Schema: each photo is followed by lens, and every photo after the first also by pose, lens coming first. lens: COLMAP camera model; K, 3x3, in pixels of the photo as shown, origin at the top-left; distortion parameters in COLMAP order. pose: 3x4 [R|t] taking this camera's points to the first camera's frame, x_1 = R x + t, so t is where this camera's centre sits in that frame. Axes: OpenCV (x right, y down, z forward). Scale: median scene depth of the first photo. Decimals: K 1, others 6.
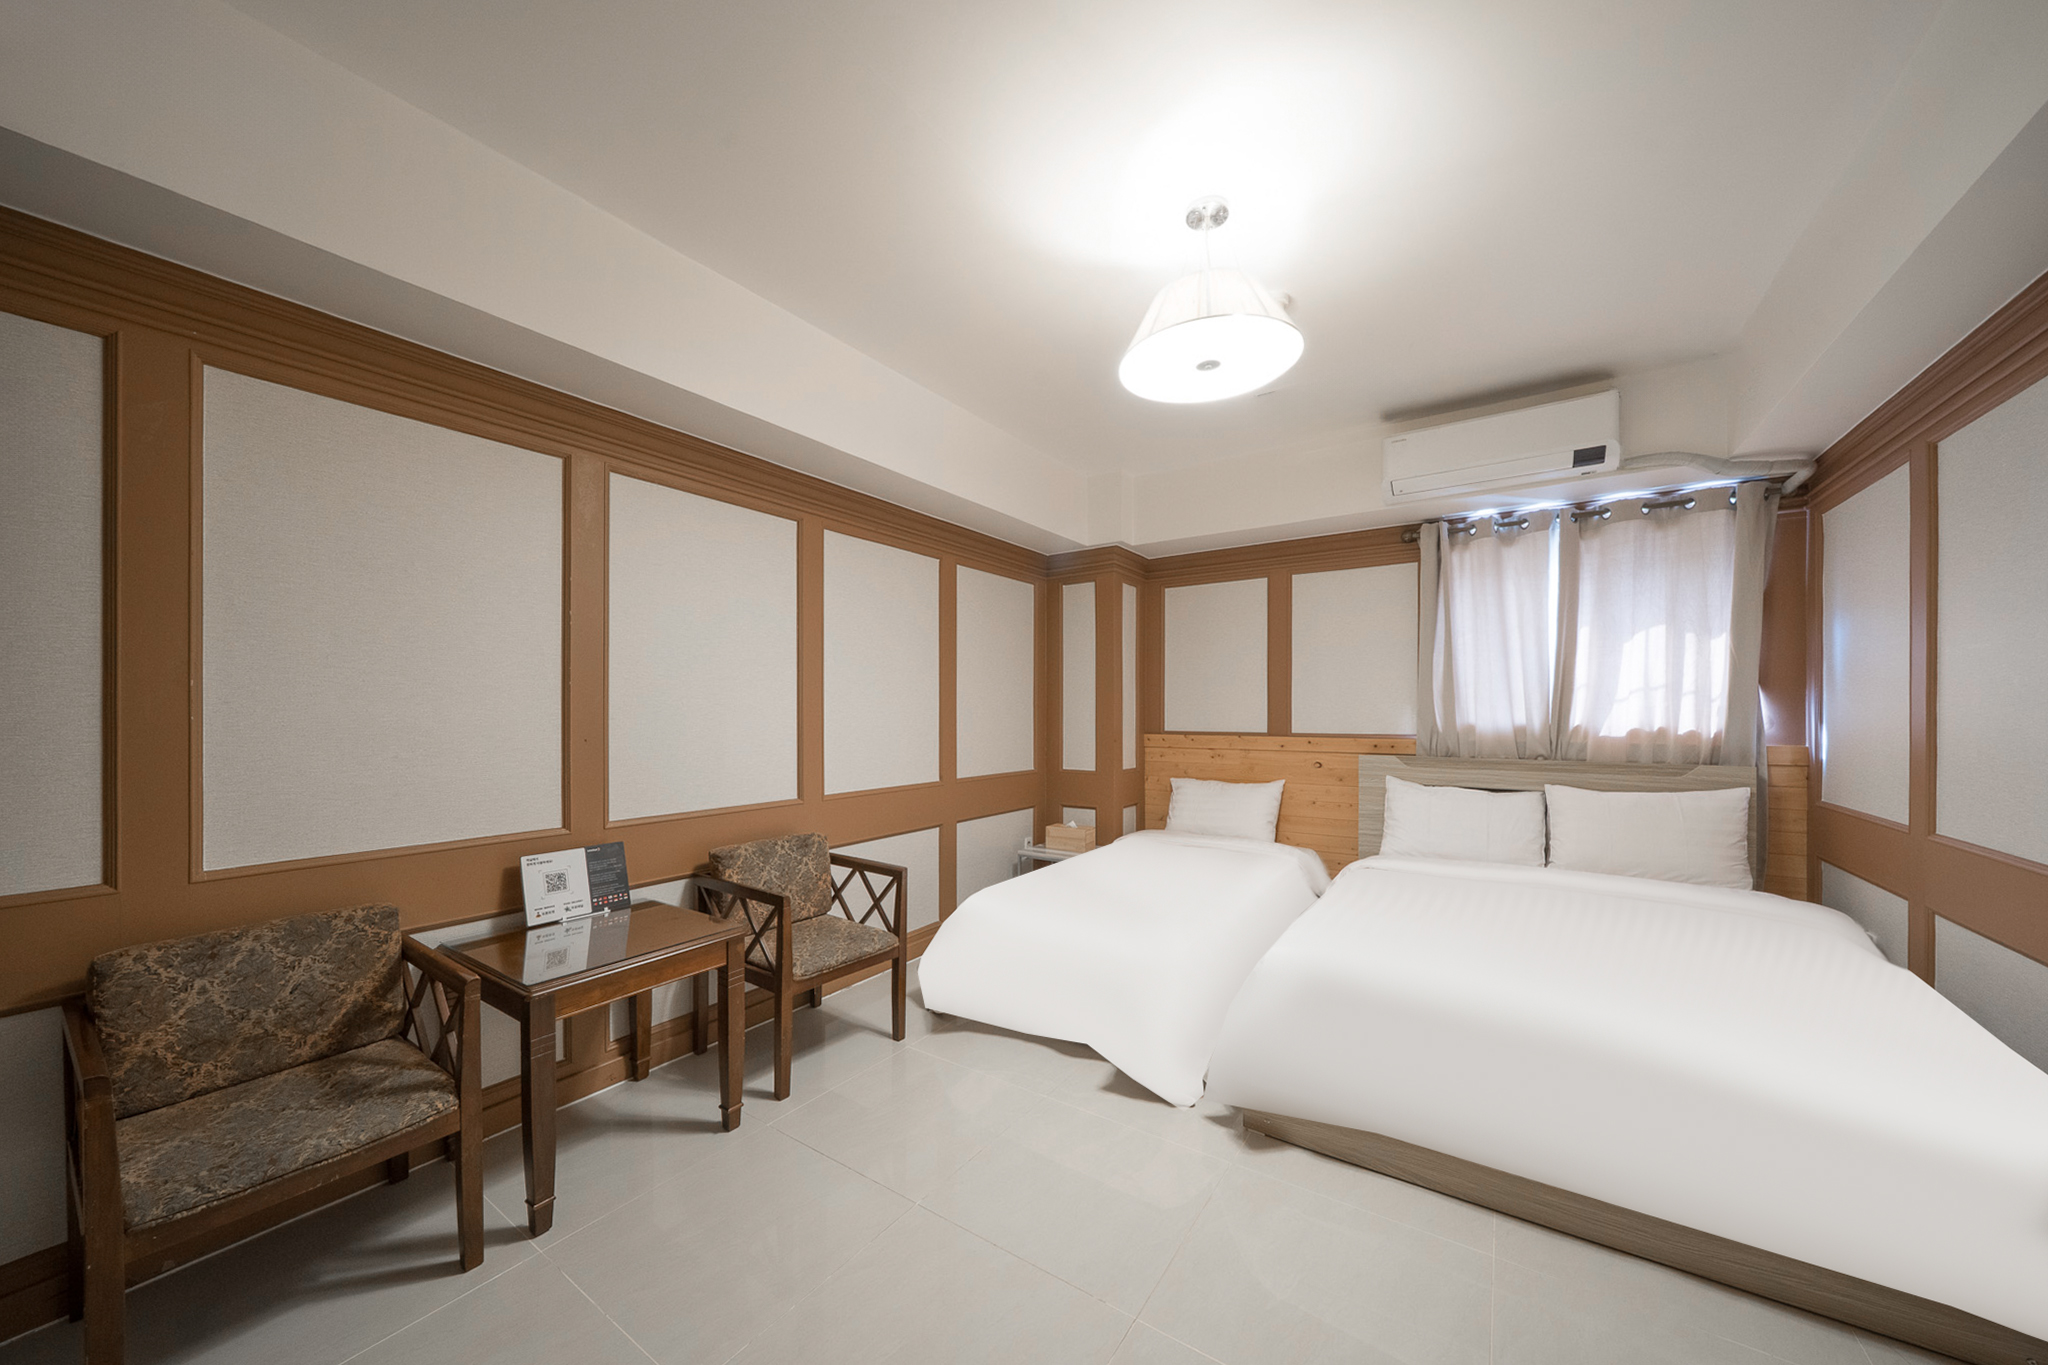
lens RADIAL K [[709.4, 0, 1028.6], [0, 709.4, 708.5], [0, 0, 1]] dist [-0.000498, -0.000009]
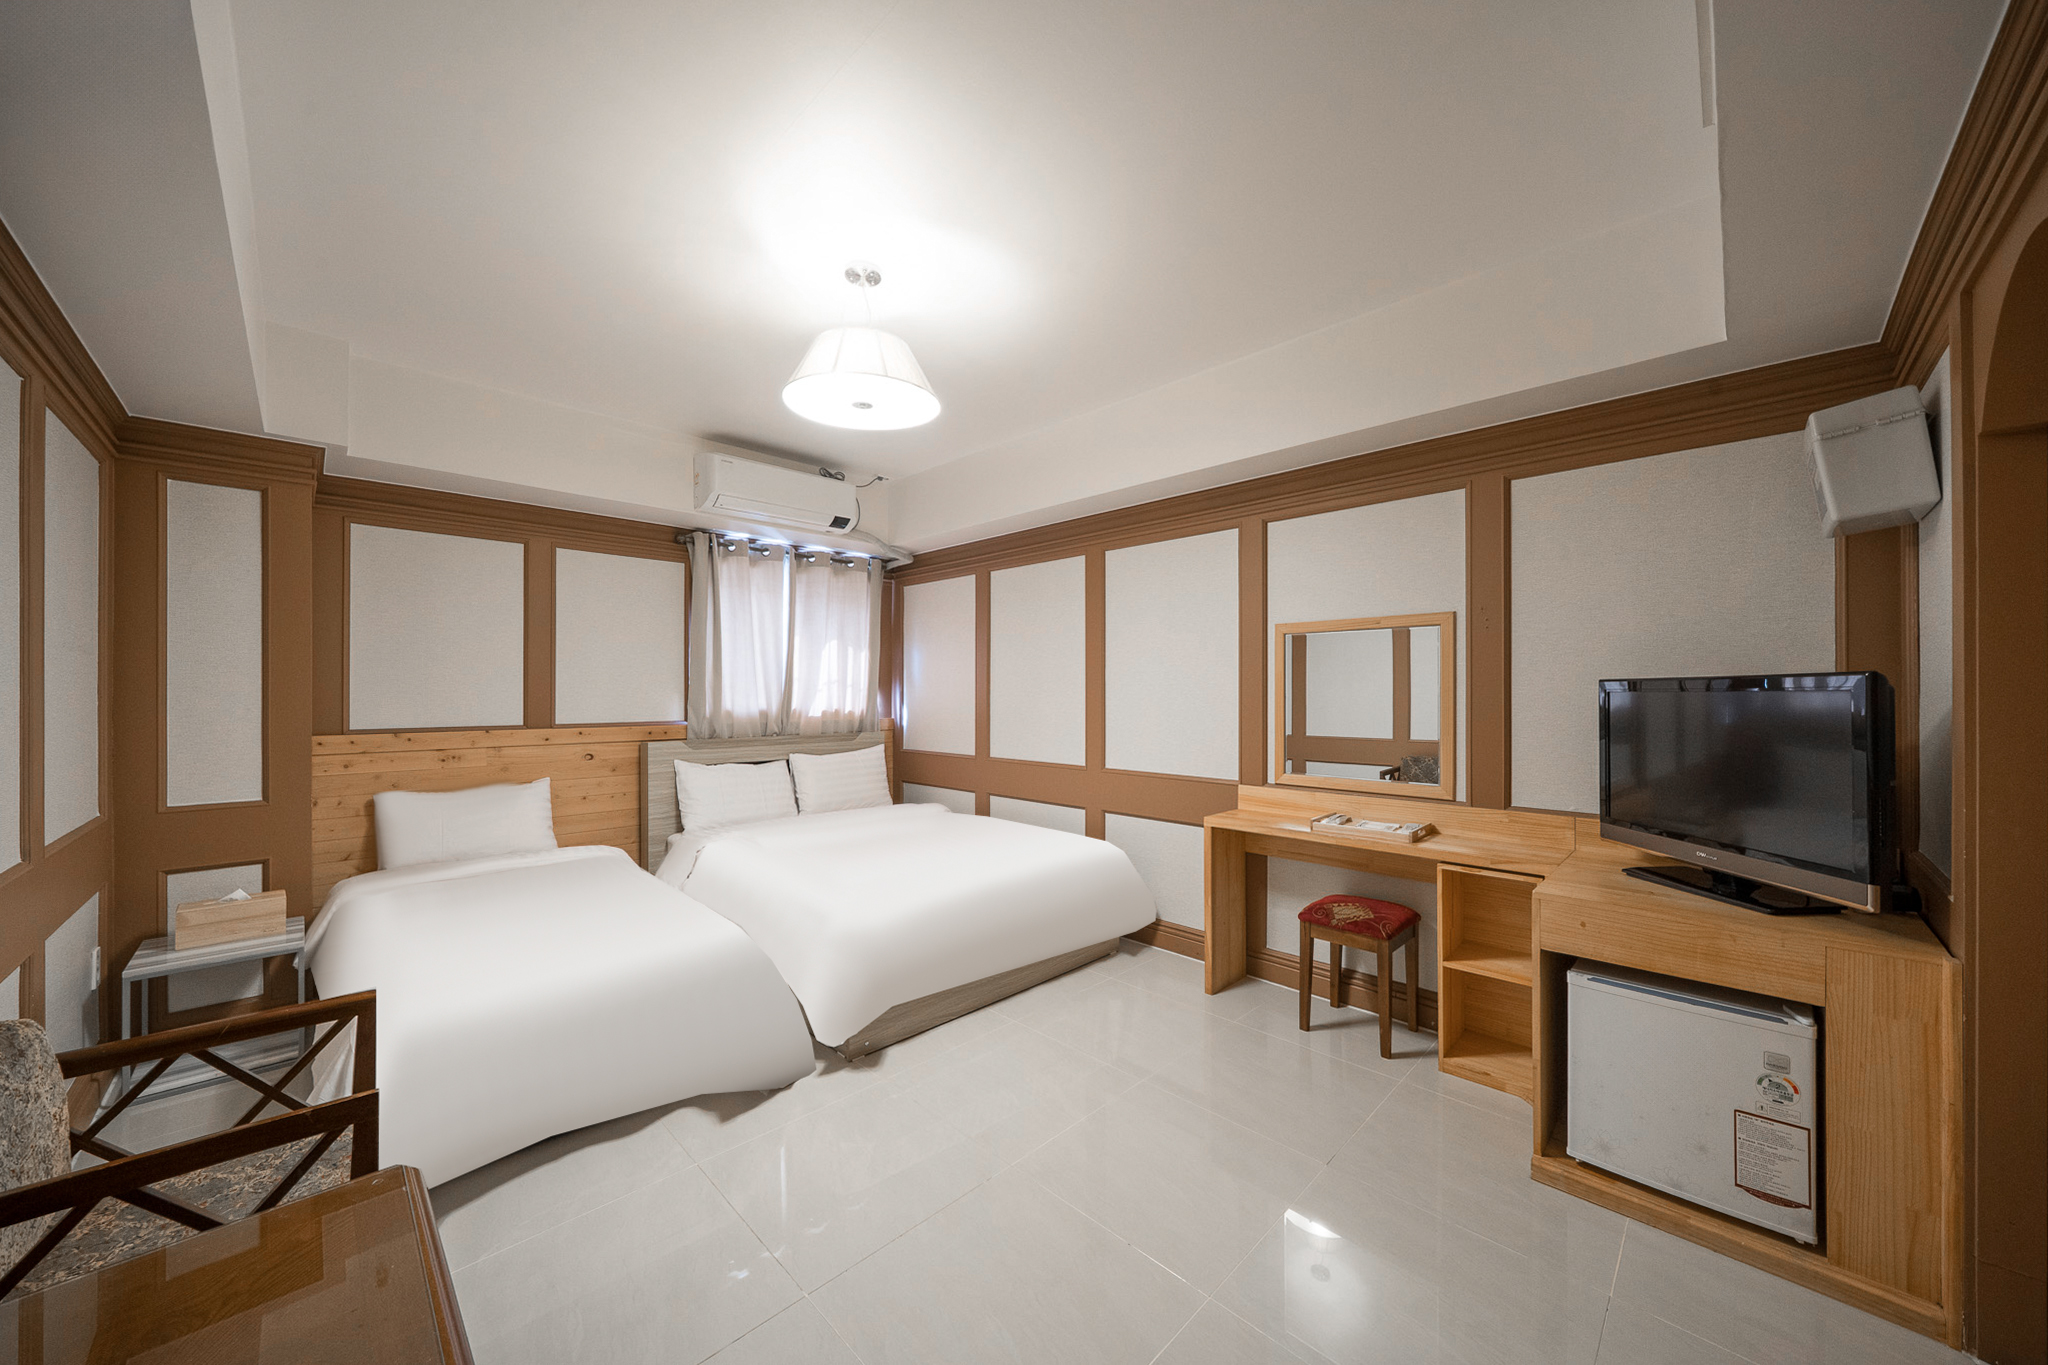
lens RADIAL K [[718.9, 0, 1024.0], [0, 718.9, 682.5], [0, 0, 1]] dist [0.000144, 0.000083]
pose [[0.198433, 0.015055, 0.979999, -0.493894], [-0.002392, 0.999886, -0.014876, -0.007370], [-0.980112, 0.000608, 0.198446, 0.299552]]
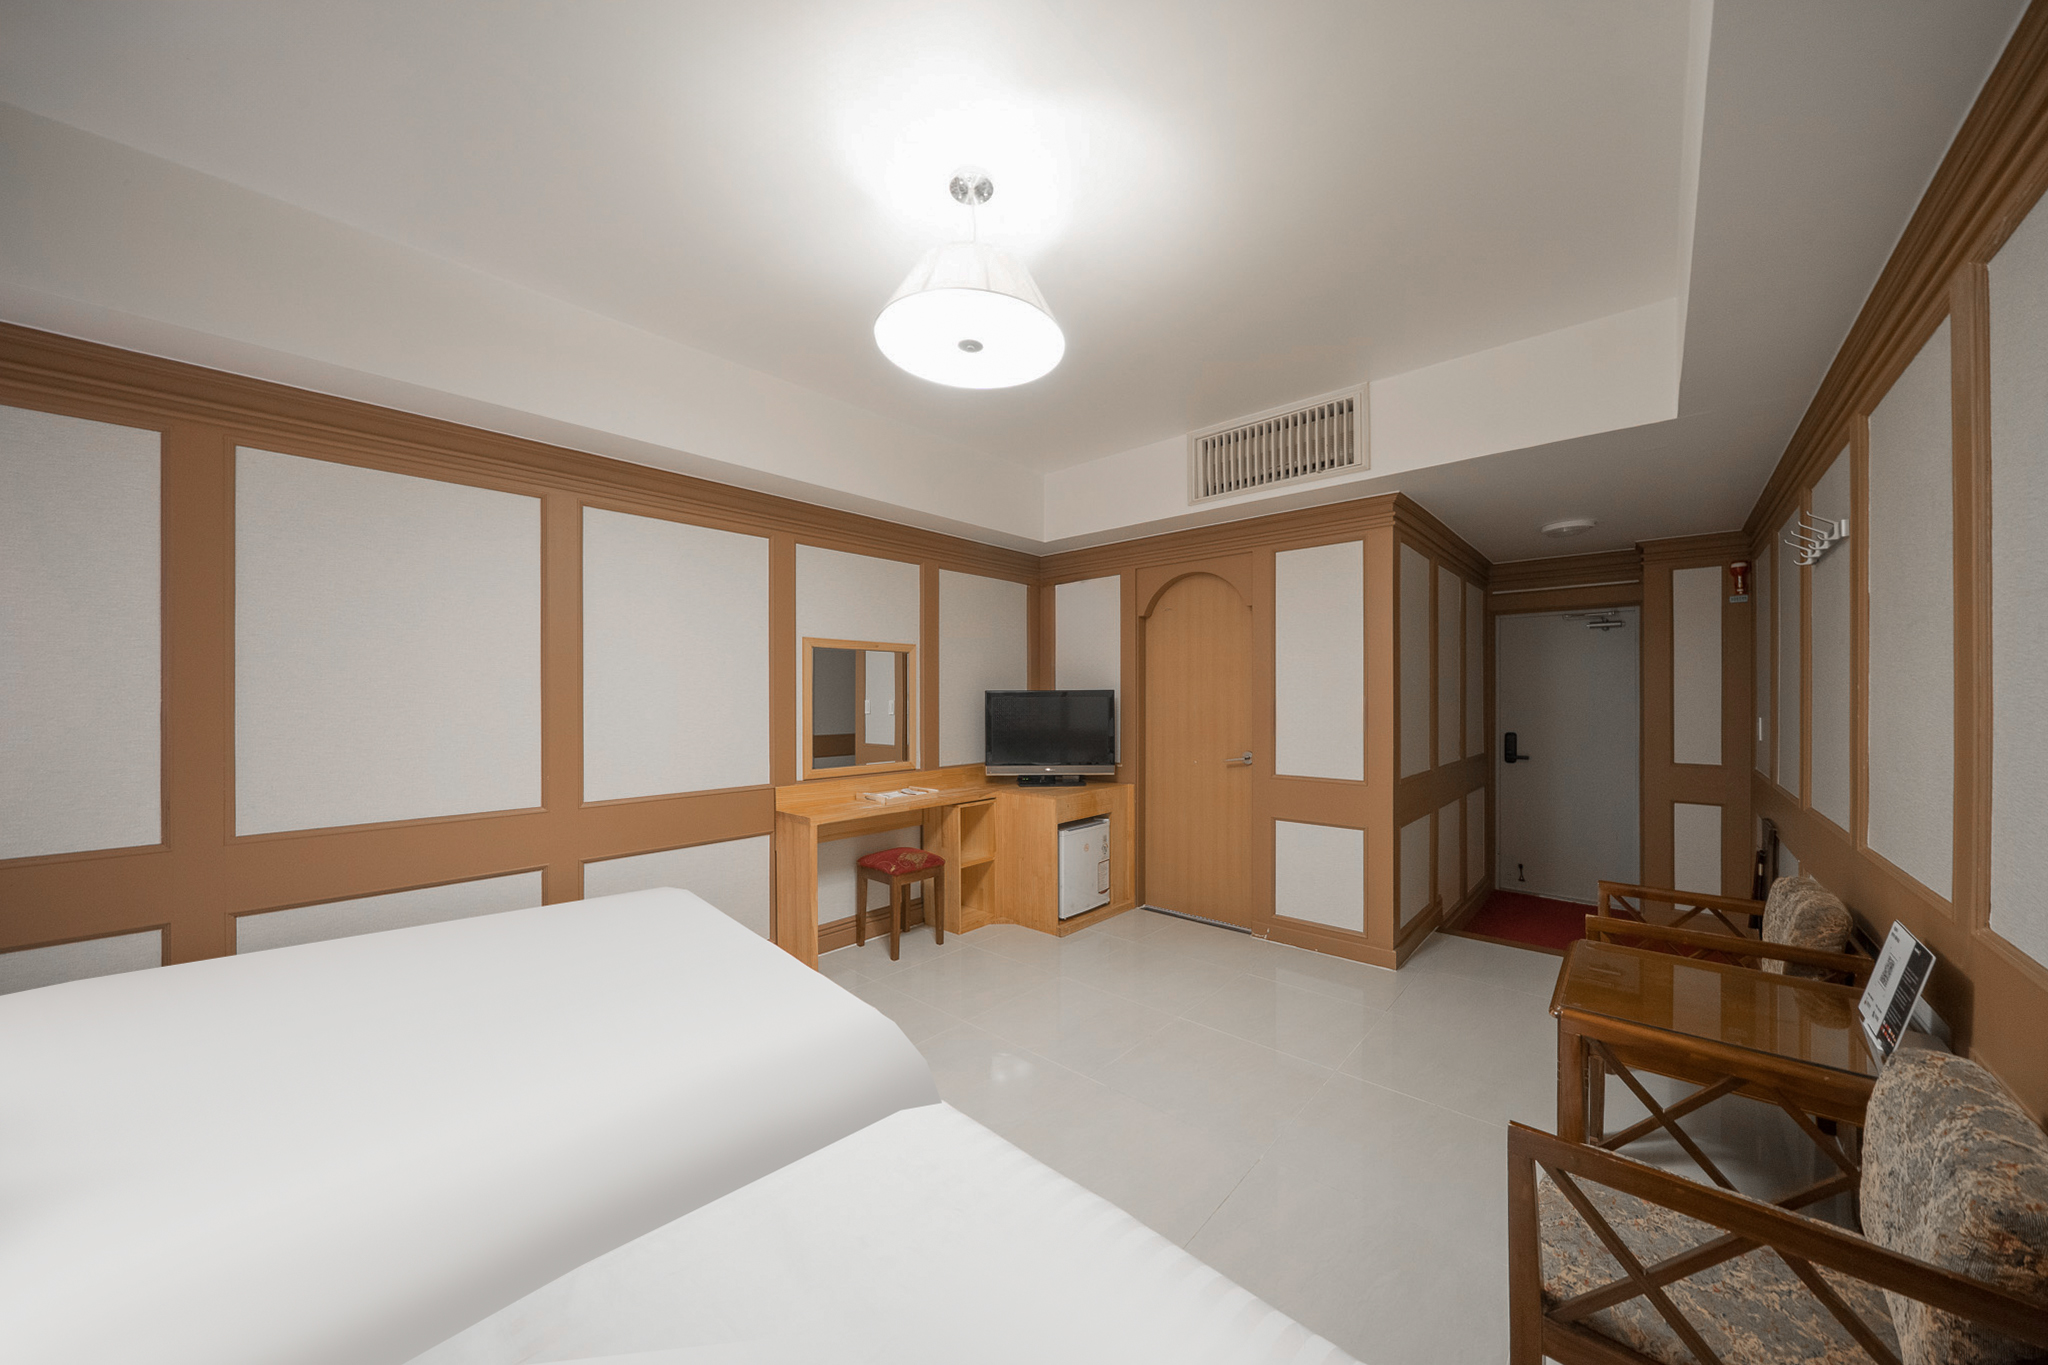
lens RADIAL K [[693.3, 0, 1024.0], [0, 693.3, 682.5], [0, 0, 1]] dist [-0.000283, -0.000020]
pose [[-0.988775, 0.009890, 0.149085, 0.177852], [0.005942, 0.999620, -0.026906, -0.001378], [-0.149295, -0.025719, -0.988458, 1.349740]]
